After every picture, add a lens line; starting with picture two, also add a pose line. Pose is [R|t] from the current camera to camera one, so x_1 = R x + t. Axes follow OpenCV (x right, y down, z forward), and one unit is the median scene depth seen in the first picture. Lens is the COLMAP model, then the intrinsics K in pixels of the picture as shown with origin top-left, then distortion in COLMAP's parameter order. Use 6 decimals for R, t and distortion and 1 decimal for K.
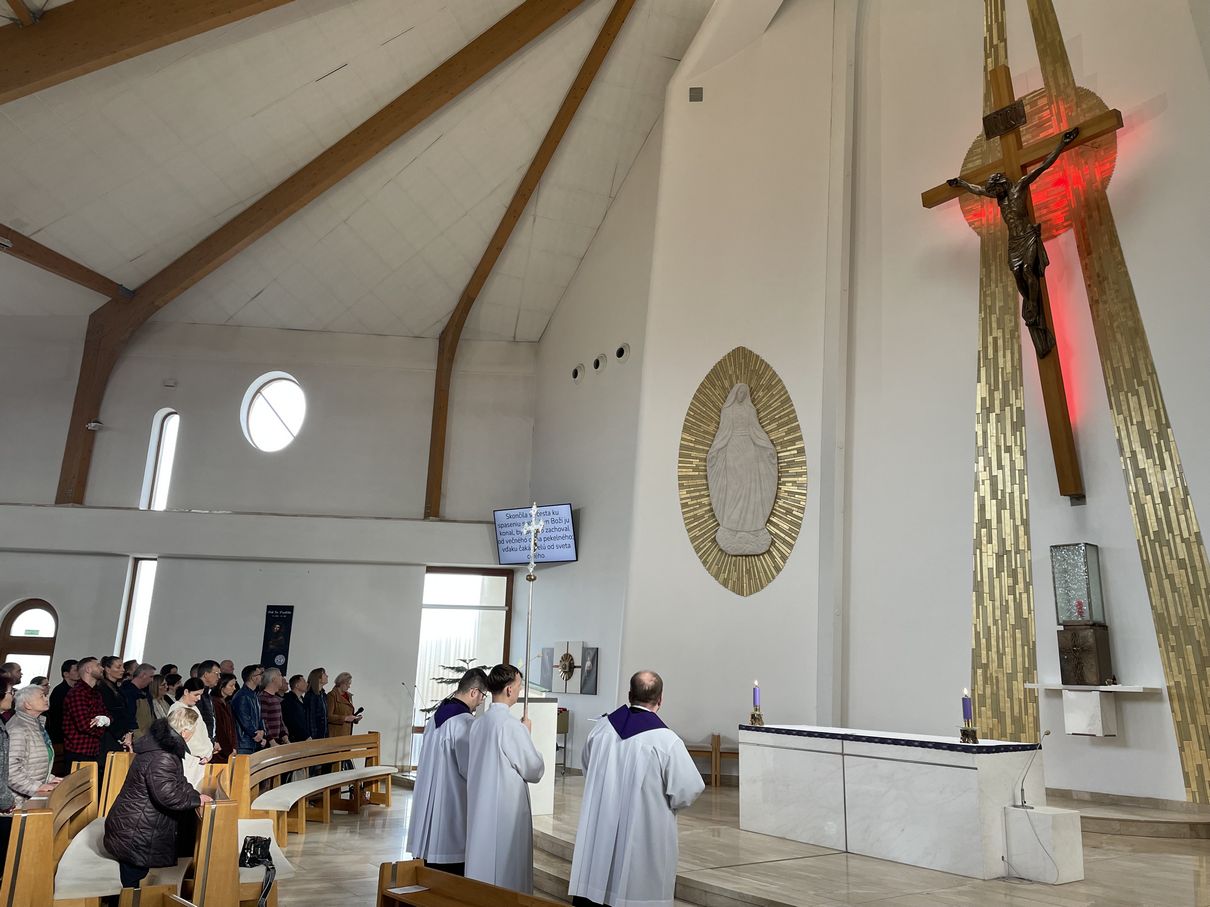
lens RADIAL K [[896.6, 0, 609.9], [0, 896.6, 454.7], [0, 0, 1]] dist [0.097818, -0.130078]
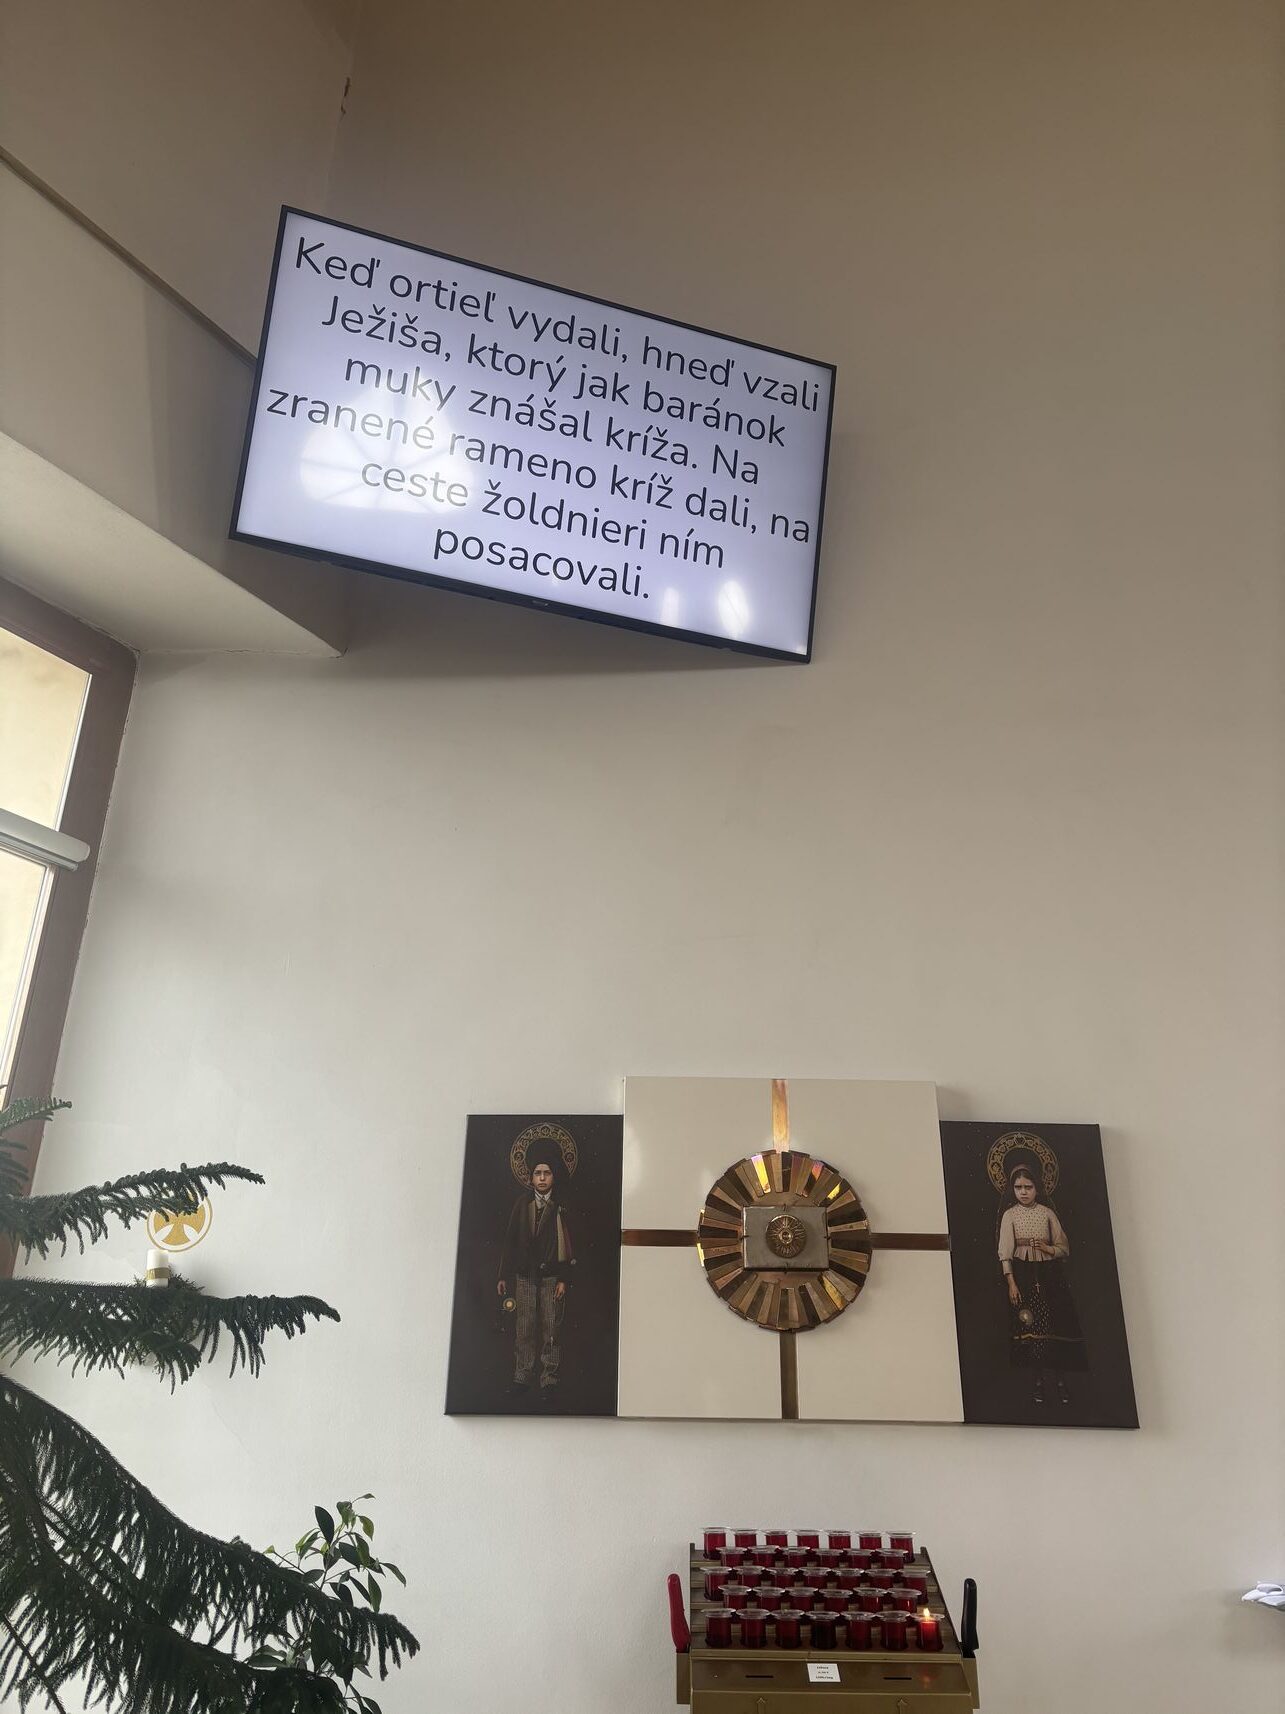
lens RADIAL K [[1306.3, 0, 642.5], [0, 1306.3, 857.0], [0, 0, 1]] dist [-0.000299, 0.010386]
pose [[0.598597, 0.300963, 0.742363, -0.315706], [-0.188609, 0.953636, -0.234533, 0.296266], [-0.778530, 0.000375, 0.627608, 1.134522]]
